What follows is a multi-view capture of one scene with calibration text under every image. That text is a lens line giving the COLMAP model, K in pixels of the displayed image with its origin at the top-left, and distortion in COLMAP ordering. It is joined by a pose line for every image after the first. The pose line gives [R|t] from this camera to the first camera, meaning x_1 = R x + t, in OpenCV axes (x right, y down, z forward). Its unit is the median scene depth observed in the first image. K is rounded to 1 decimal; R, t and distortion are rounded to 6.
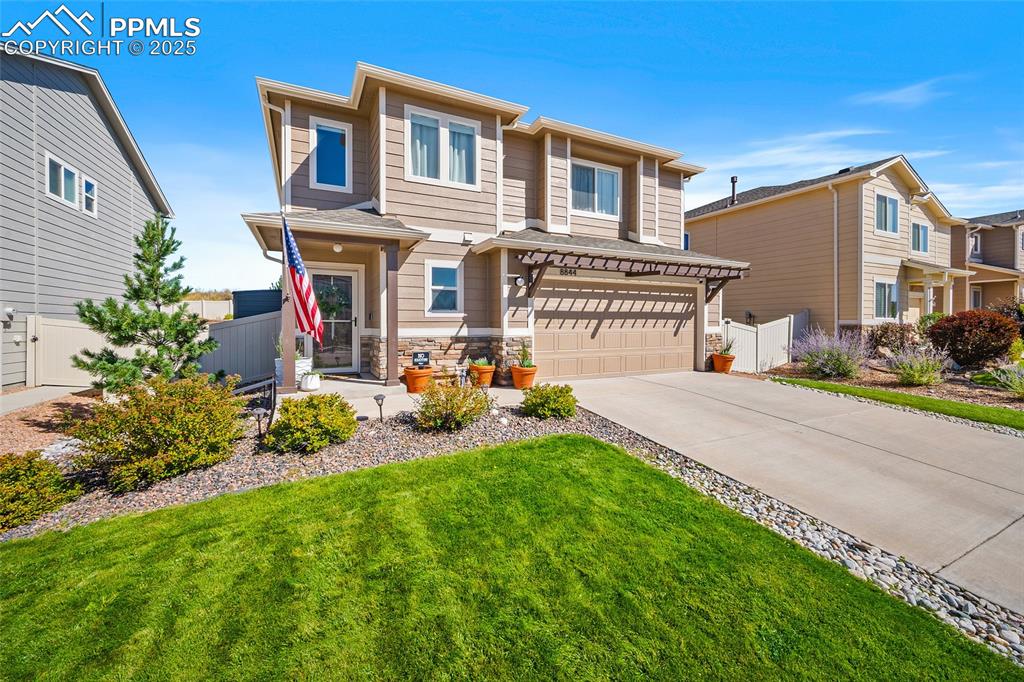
lens RADIAL K [[424.5, 0, 512.4], [0, 424.5, 327.1], [0, 0, 1]] dist [-0.000010, -0.000085]
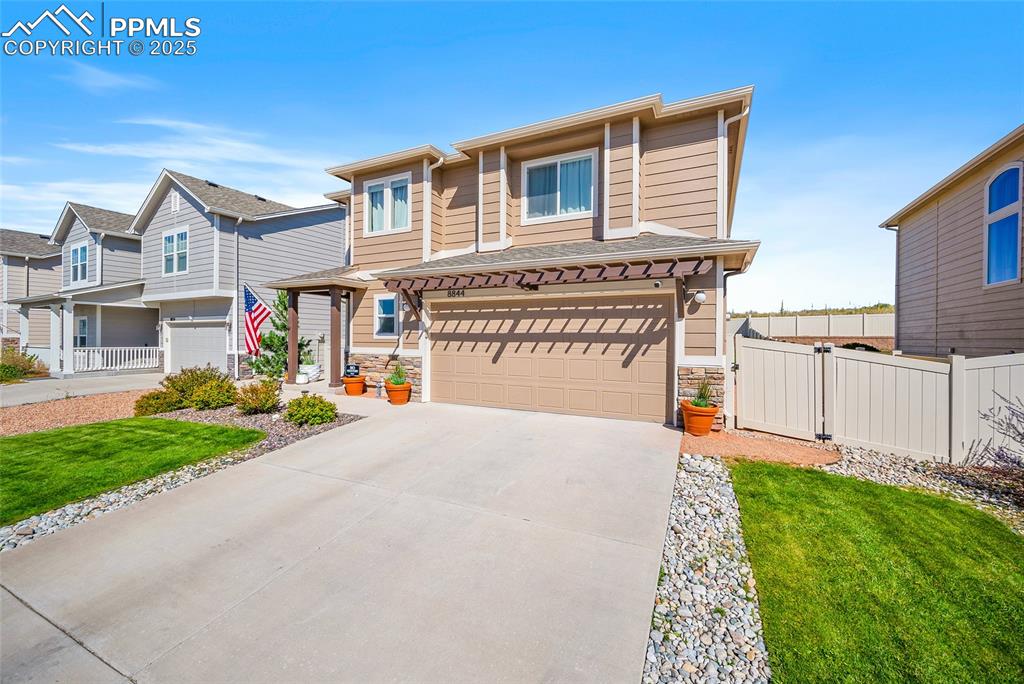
lens RADIAL K [[420.8, 0, 507.6], [0, 420.8, 339.3], [0, 0, 1]] dist [-0.000222, -0.000586]
pose [[0.585559, 0.007320, -0.810597, 0.983769], [-0.016929, 0.999852, -0.003200, -0.022638], [0.810453, 0.015596, 0.585596, 0.526600]]
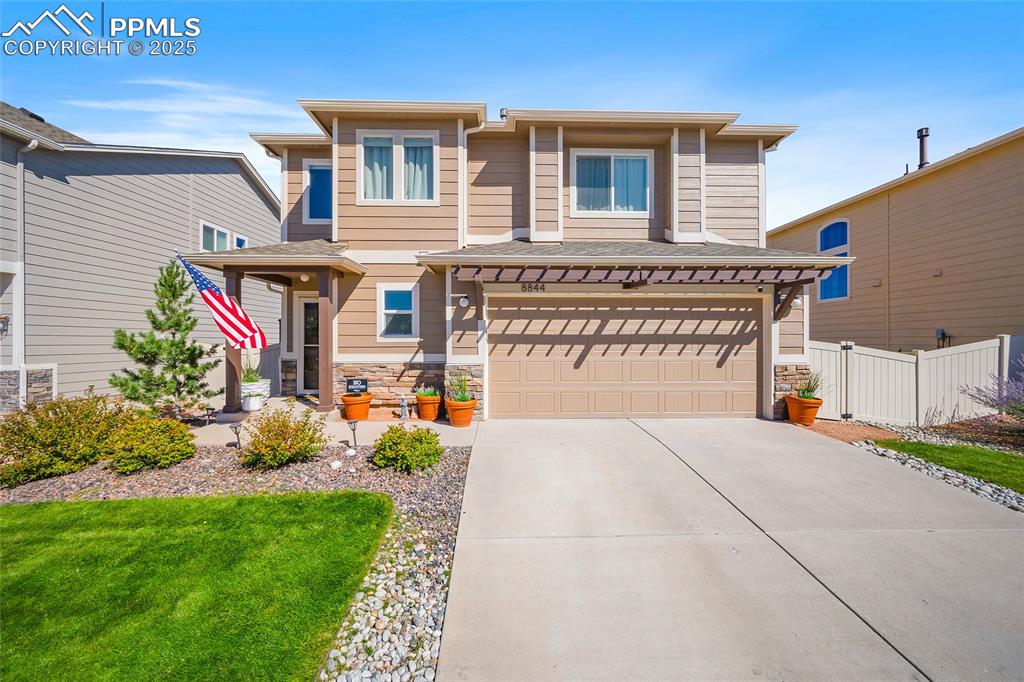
lens RADIAL K [[420.8, 0, 507.6], [0, 420.8, 338.3], [0, 0, 1]] dist [-0.000222, -0.000586]
pose [[0.899943, -0.001066, -0.436007, 0.441974], [-0.005466, 0.999891, -0.013726, -0.019193], [0.435974, 0.014736, 0.899839, 0.240263]]
